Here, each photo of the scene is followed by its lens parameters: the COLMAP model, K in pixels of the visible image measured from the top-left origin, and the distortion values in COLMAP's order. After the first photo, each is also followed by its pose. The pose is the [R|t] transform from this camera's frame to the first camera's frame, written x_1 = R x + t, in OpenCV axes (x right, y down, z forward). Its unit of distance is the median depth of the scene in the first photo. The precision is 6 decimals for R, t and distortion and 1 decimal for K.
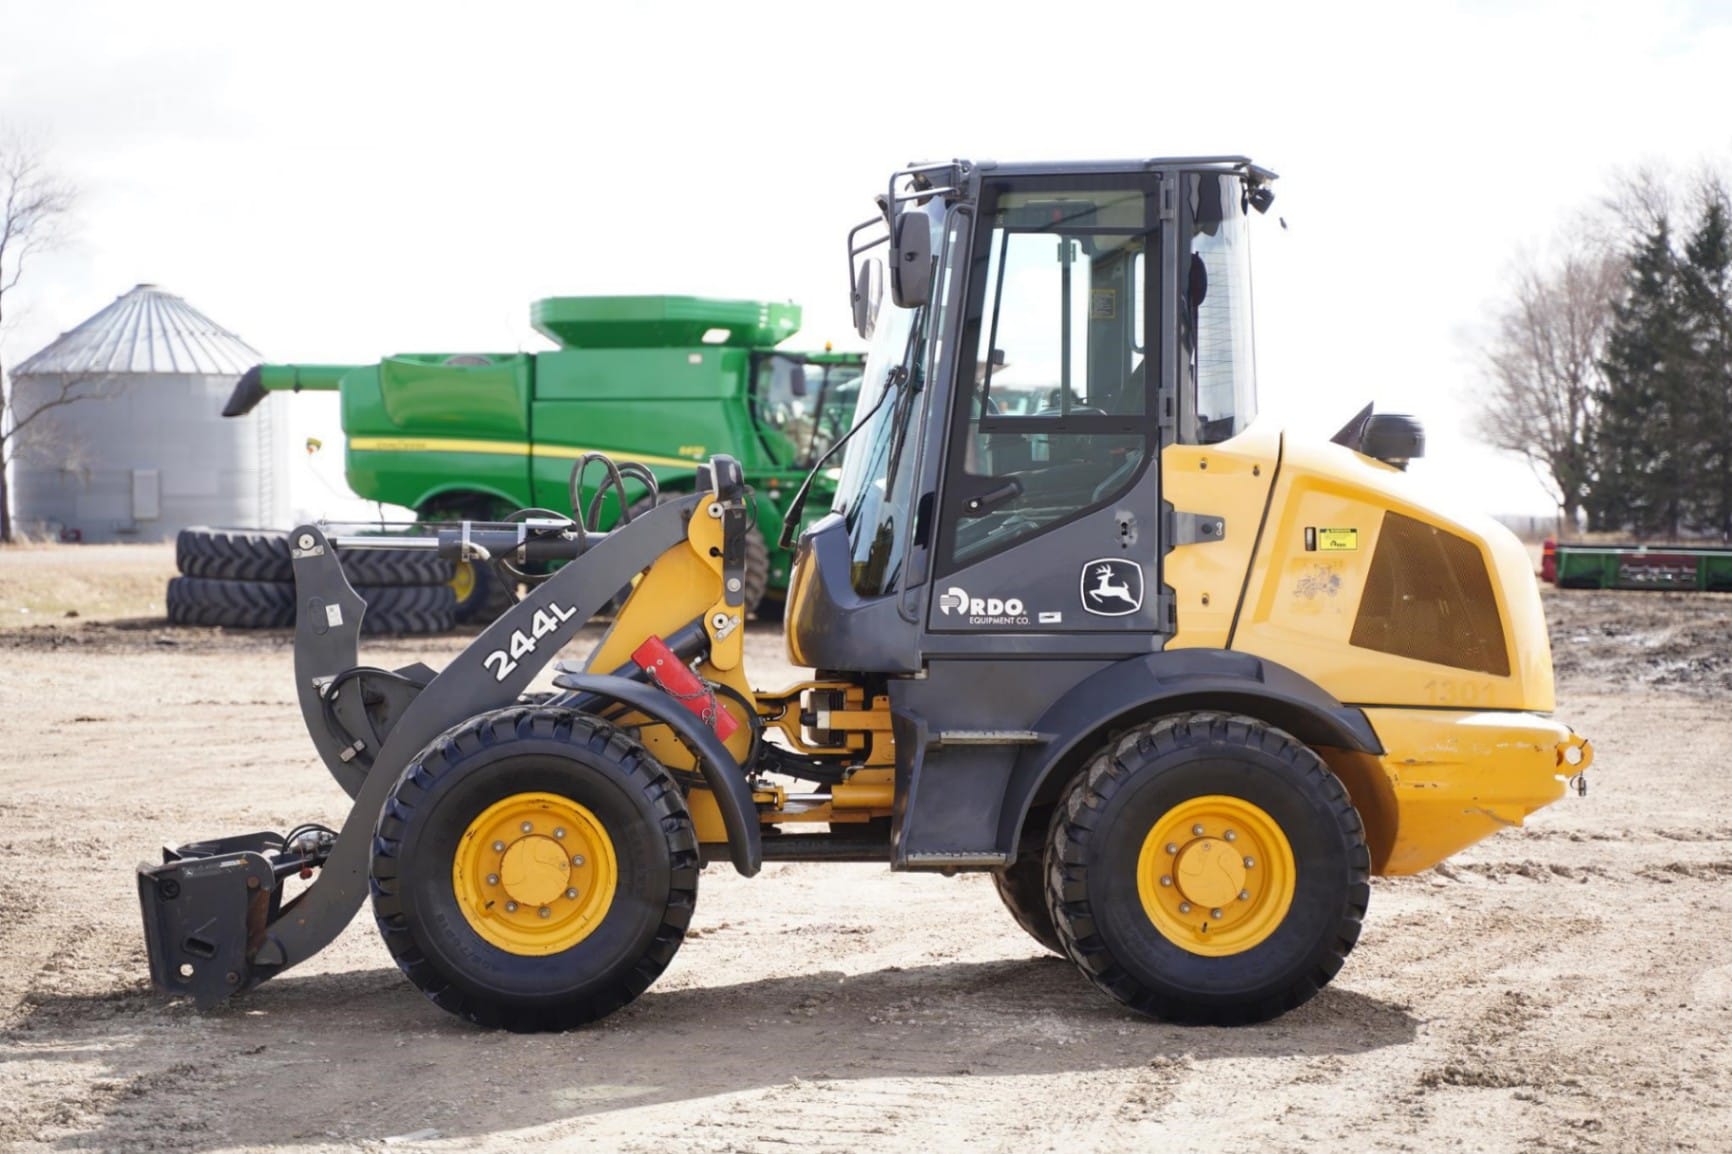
lens RADIAL K [[3561.5, 0, 866.0], [0, 3561.5, 577.0], [0, 0, 1]] dist [0.304055, -0.157289]
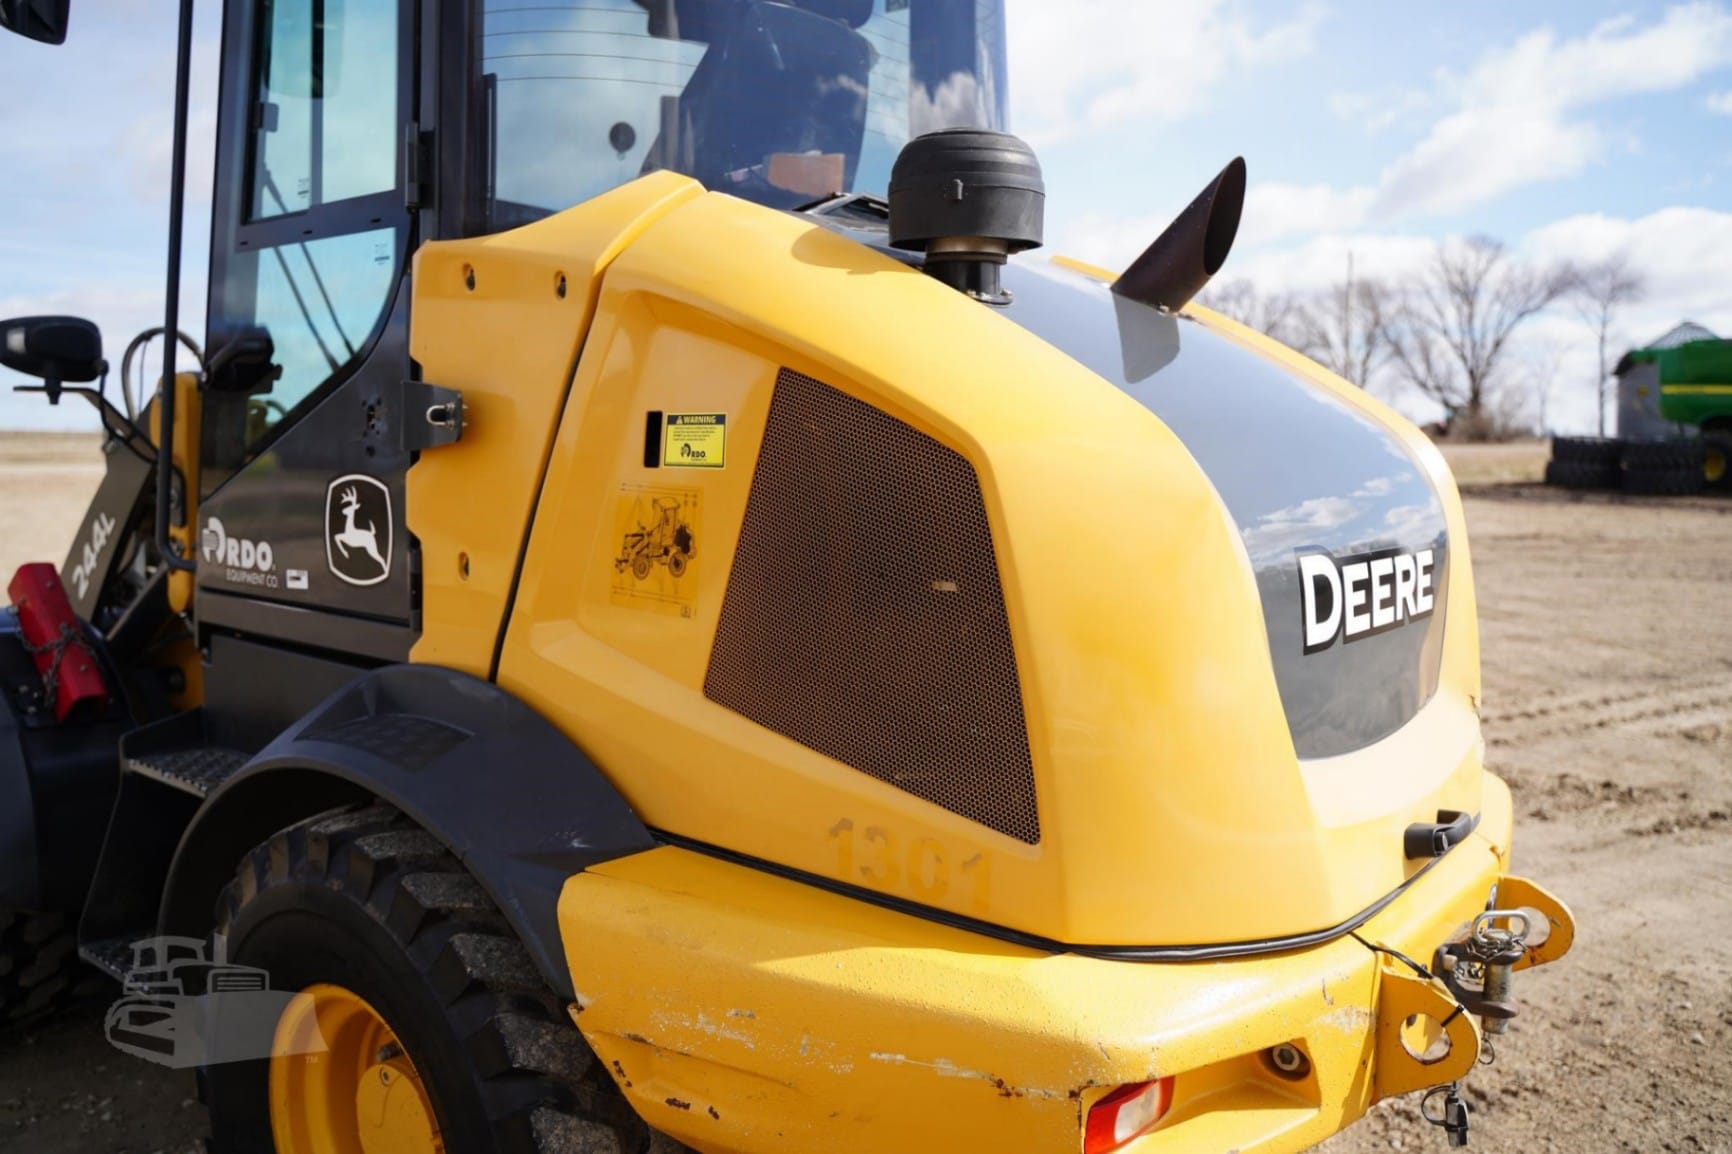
lens RADIAL K [[1407.7, 0, 864.6], [0, 1407.7, 573.7], [0, 0, 1]] dist [-0.118860, 0.098279]
pose [[0.712390, 0.075616, -0.697698, 0.260672], [-0.014235, 0.995531, 0.093359, -0.010648], [0.701639, -0.056577, 0.710283, 0.899766]]
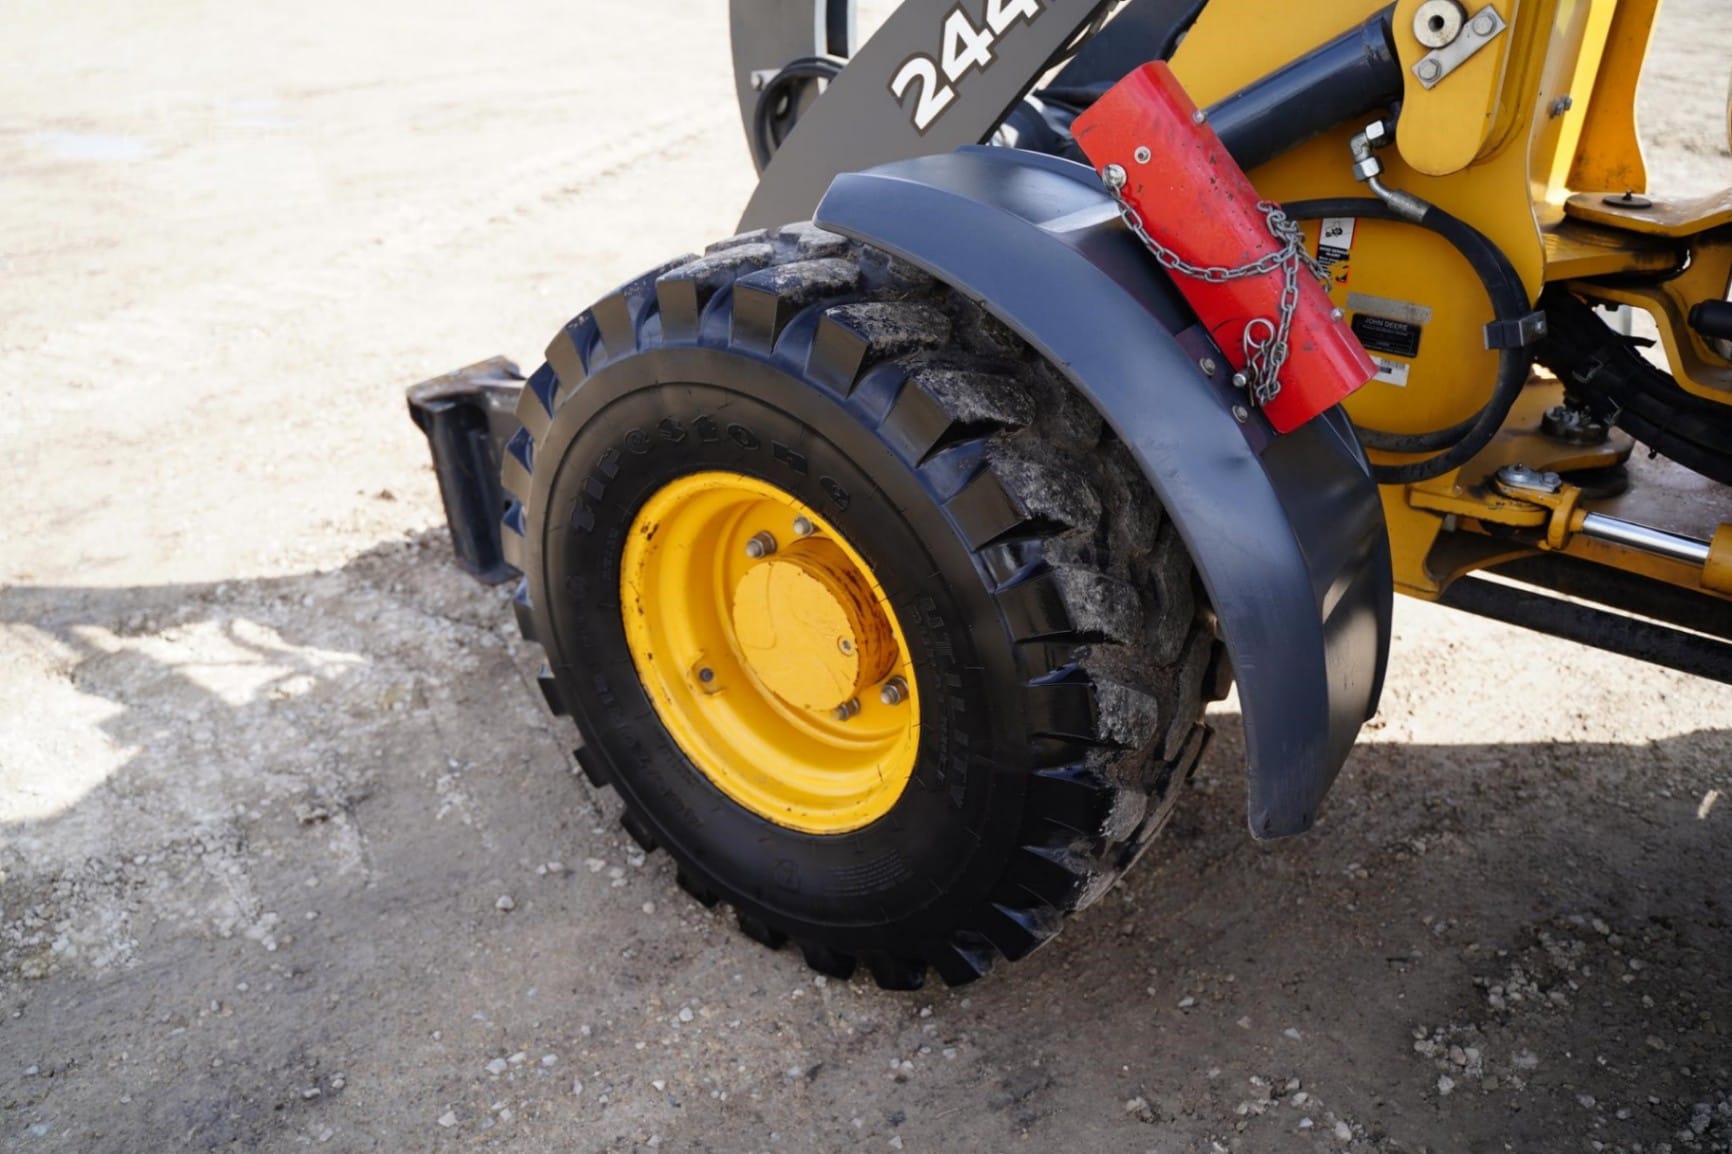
lens RADIAL K [[1407.7, 0, 864.6], [0, 1407.7, 573.7], [0, 0, 1]] dist [-0.118860, 0.098279]
pose [[0.738811, 0.303184, -0.601862, 0.010948], [0.003048, 0.891573, 0.452866, 0.000505], [0.673906, -0.336417, 0.657780, 0.866337]]
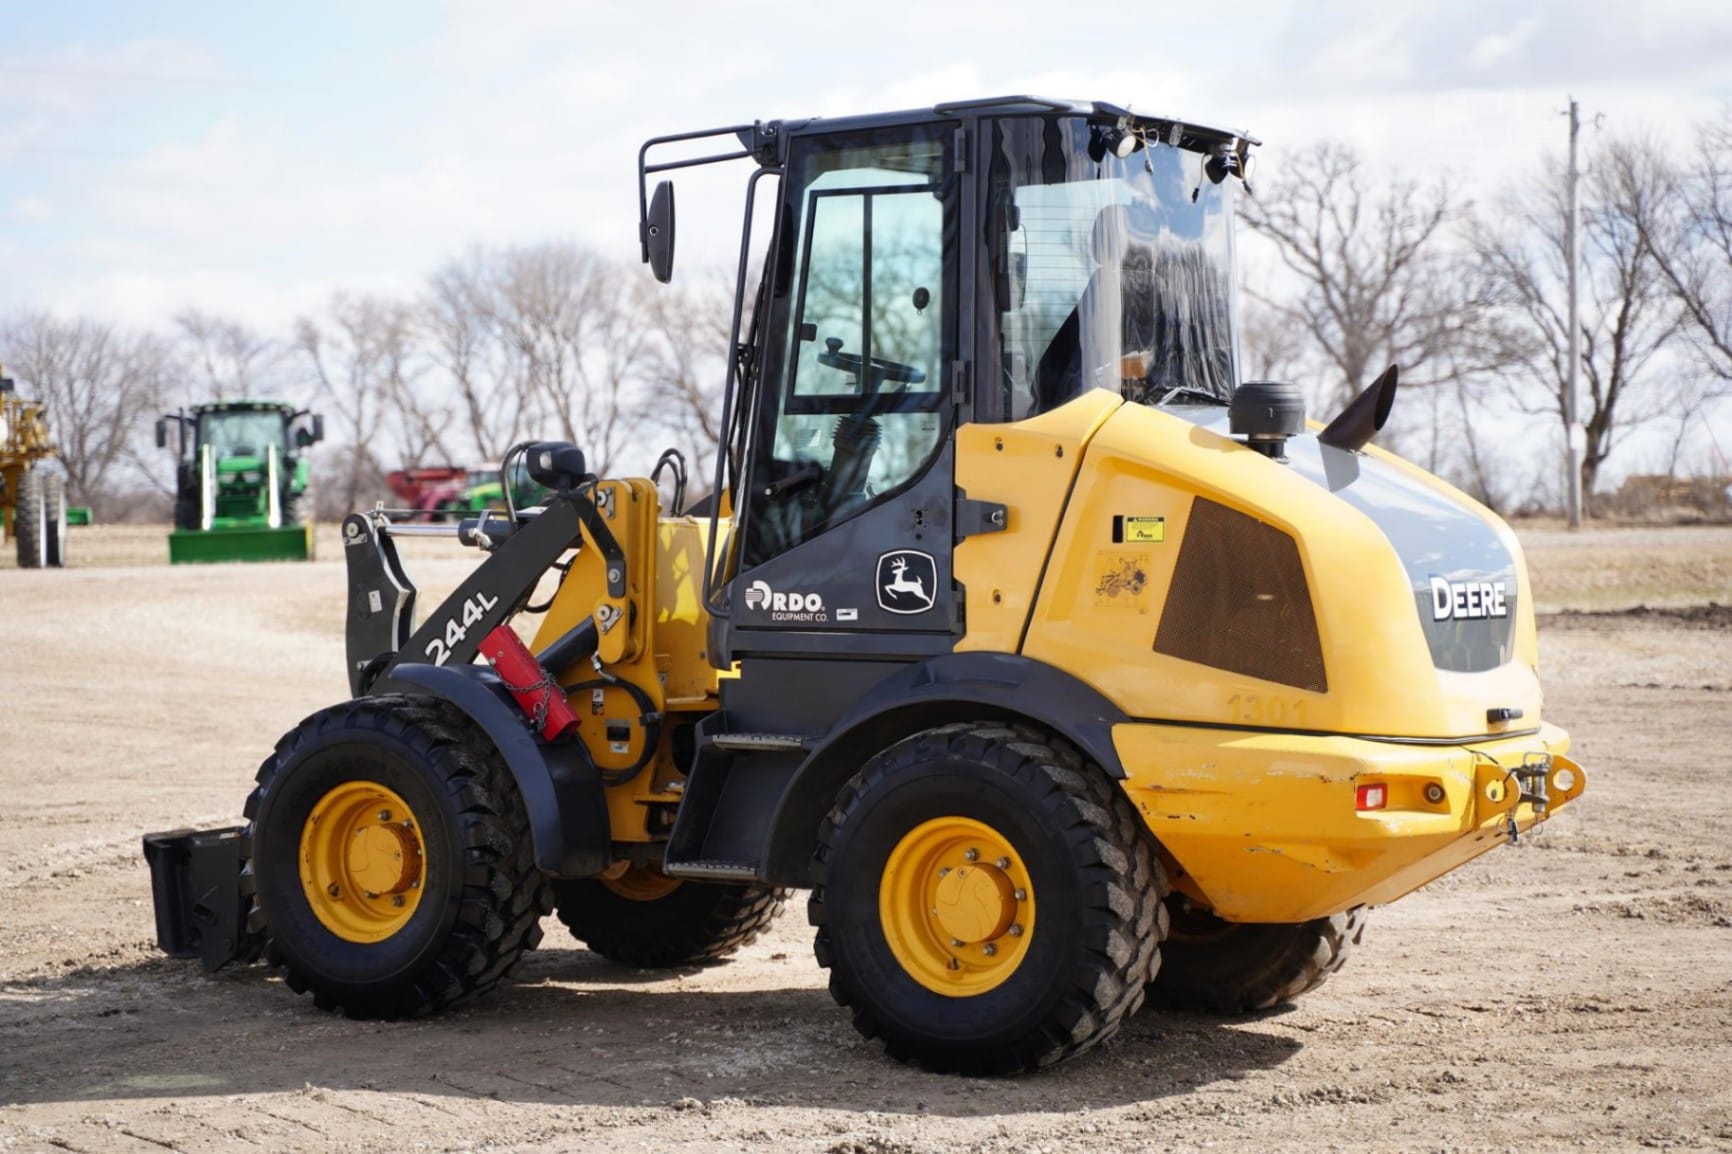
lens RADIAL K [[3561.5, 0, 866.0], [0, 3561.5, 577.0], [0, 0, 1]] dist [0.304055, -0.157289]
pose [[0.799334, 0.009333, -0.600814, 0.599260], [-0.003855, 0.999938, 0.010404, -0.007742], [0.600874, -0.006000, 0.799321, 0.267889]]
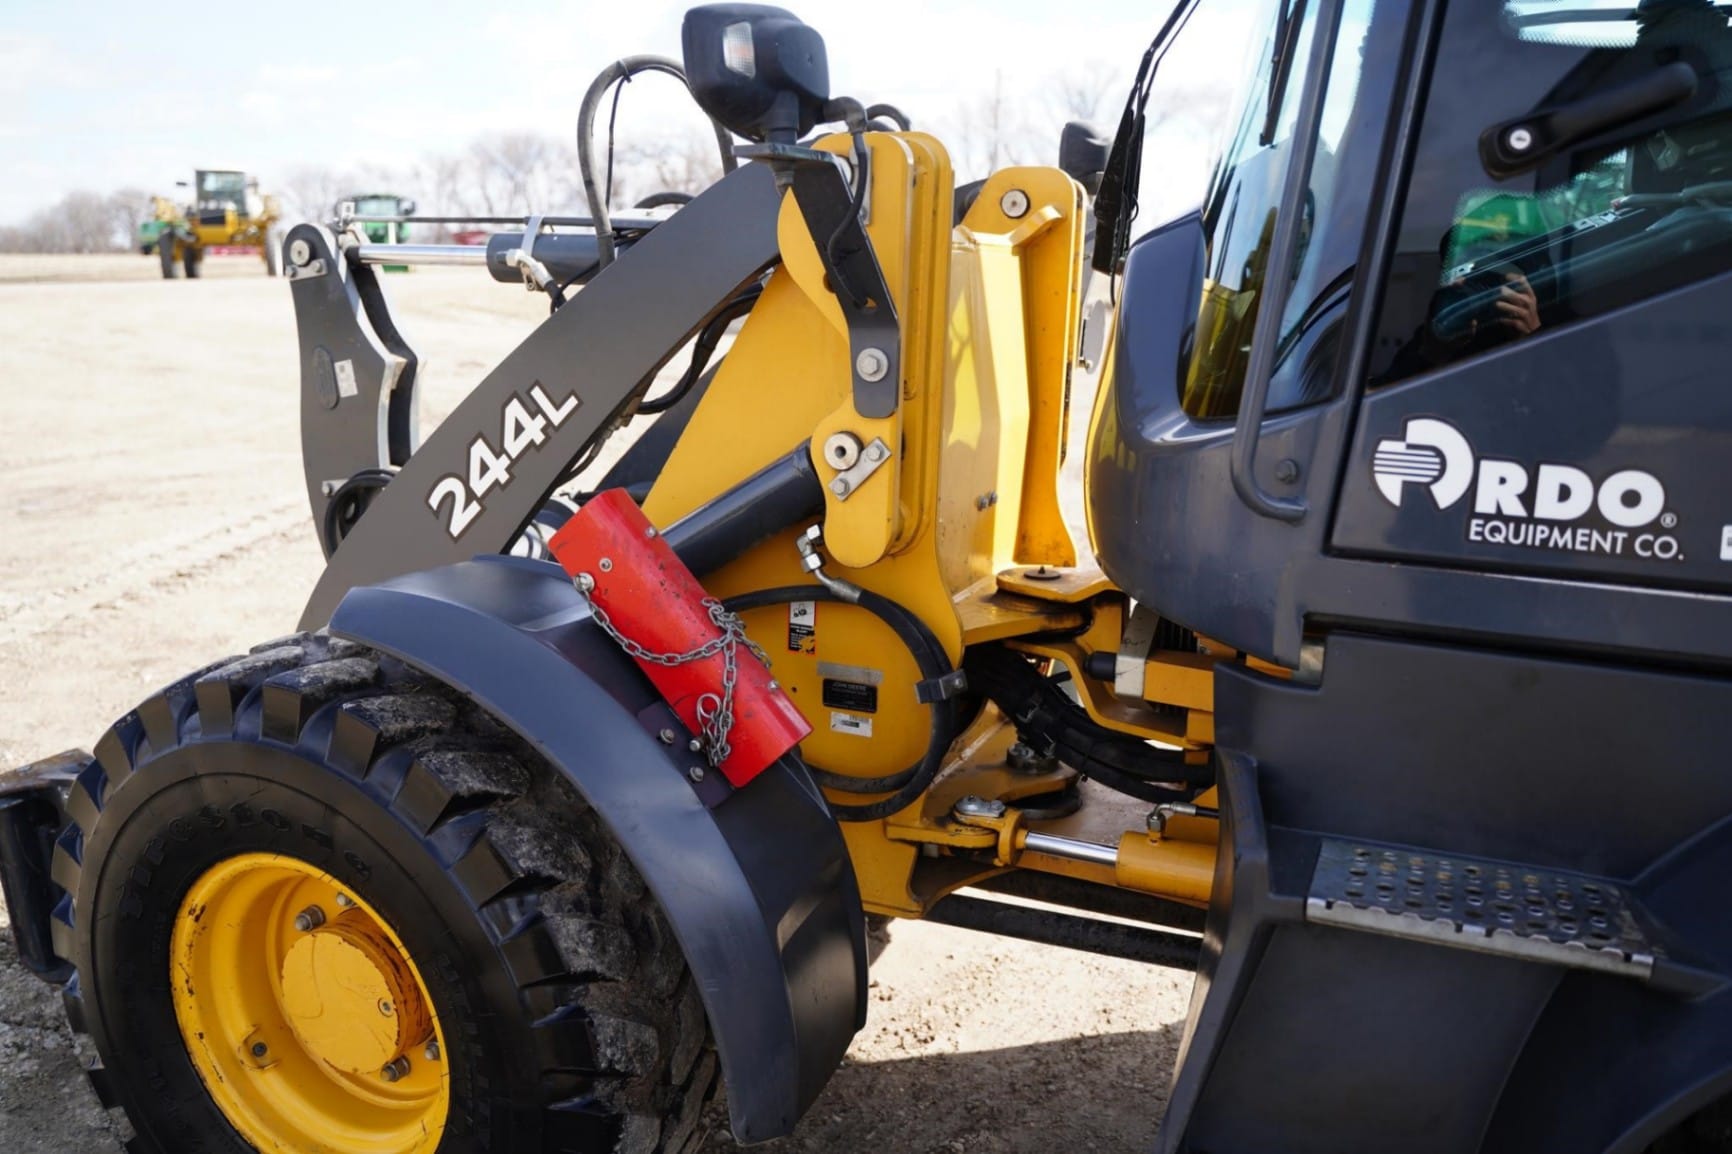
lens RADIAL K [[1405.3, 0, 866.7], [0, 1405.3, 572.3], [0, 0, 1]] dist [-0.117324, 0.095266]
pose [[0.879823, 0.117187, -0.460629, 0.038135], [-0.018020, 0.976657, 0.214047, -0.008772], [0.474960, -0.180023, 0.861397, 0.859816]]
